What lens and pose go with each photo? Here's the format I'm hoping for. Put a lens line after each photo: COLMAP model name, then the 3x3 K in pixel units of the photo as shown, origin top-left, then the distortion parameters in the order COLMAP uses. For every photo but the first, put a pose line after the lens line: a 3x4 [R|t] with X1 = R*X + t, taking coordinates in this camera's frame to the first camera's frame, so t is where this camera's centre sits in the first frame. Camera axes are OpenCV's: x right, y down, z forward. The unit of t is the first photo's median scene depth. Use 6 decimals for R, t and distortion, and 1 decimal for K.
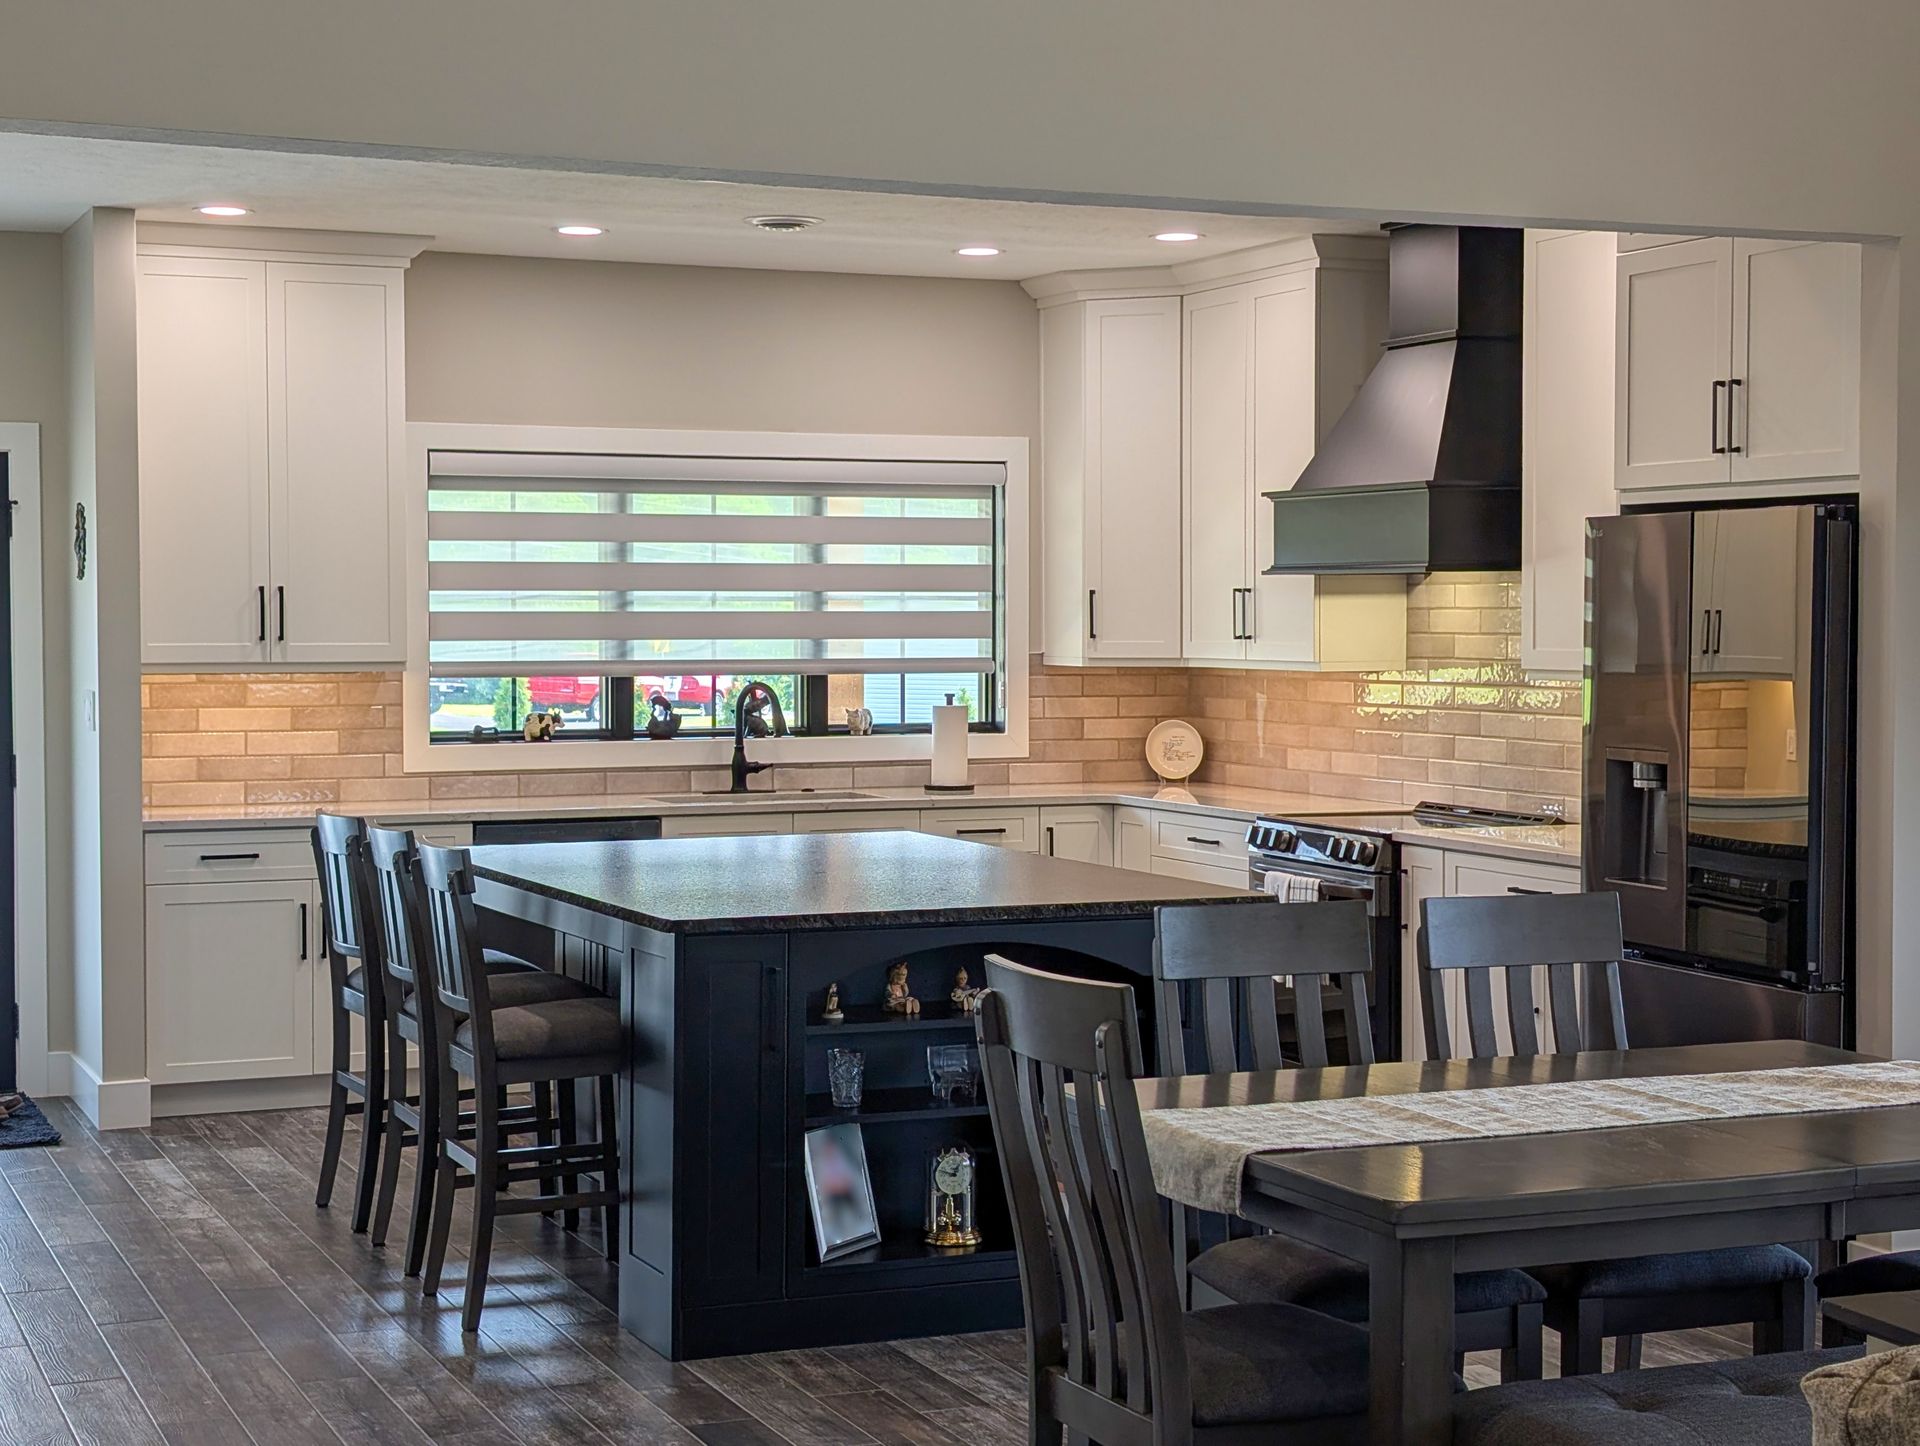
lens RADIAL K [[3070.0, 0, 953.7], [0, 3070.0, 715.4], [0, 0, 1]] dist [0.206870, -1.171550]
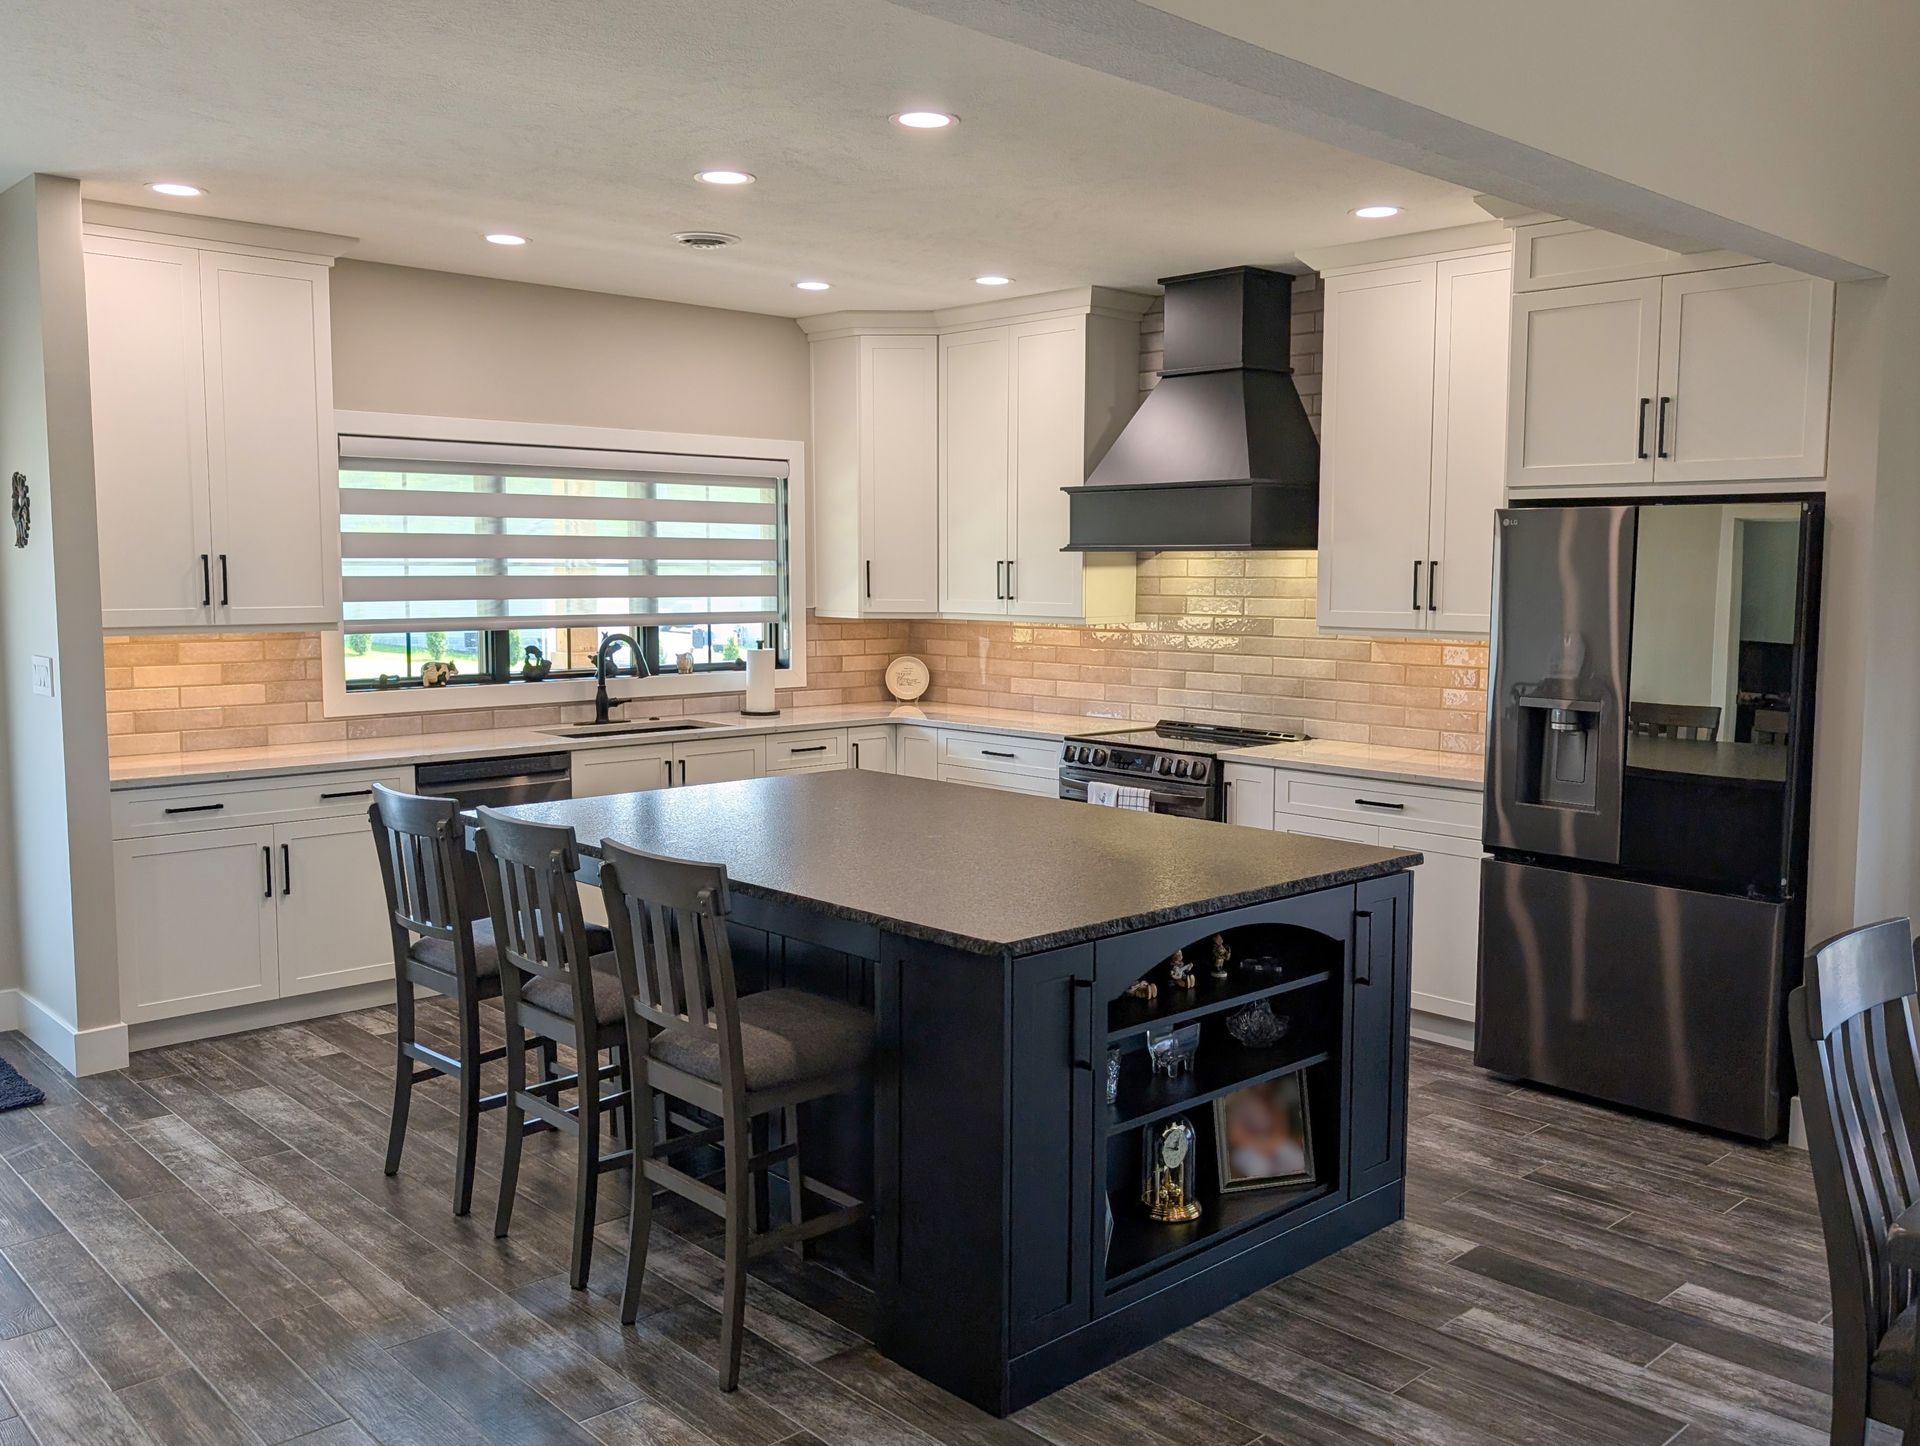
lens RADIAL K [[1580.3, 0, 960.0], [0, 1580.3, 723.0], [0, 0, 1]] dist [-0.004528, -0.015852]
pose [[0.933040, -0.031504, 0.358390, -0.164888], [0.007200, 0.997594, 0.068949, -0.017841], [-0.359700, -0.061752, 0.931022, 0.362365]]
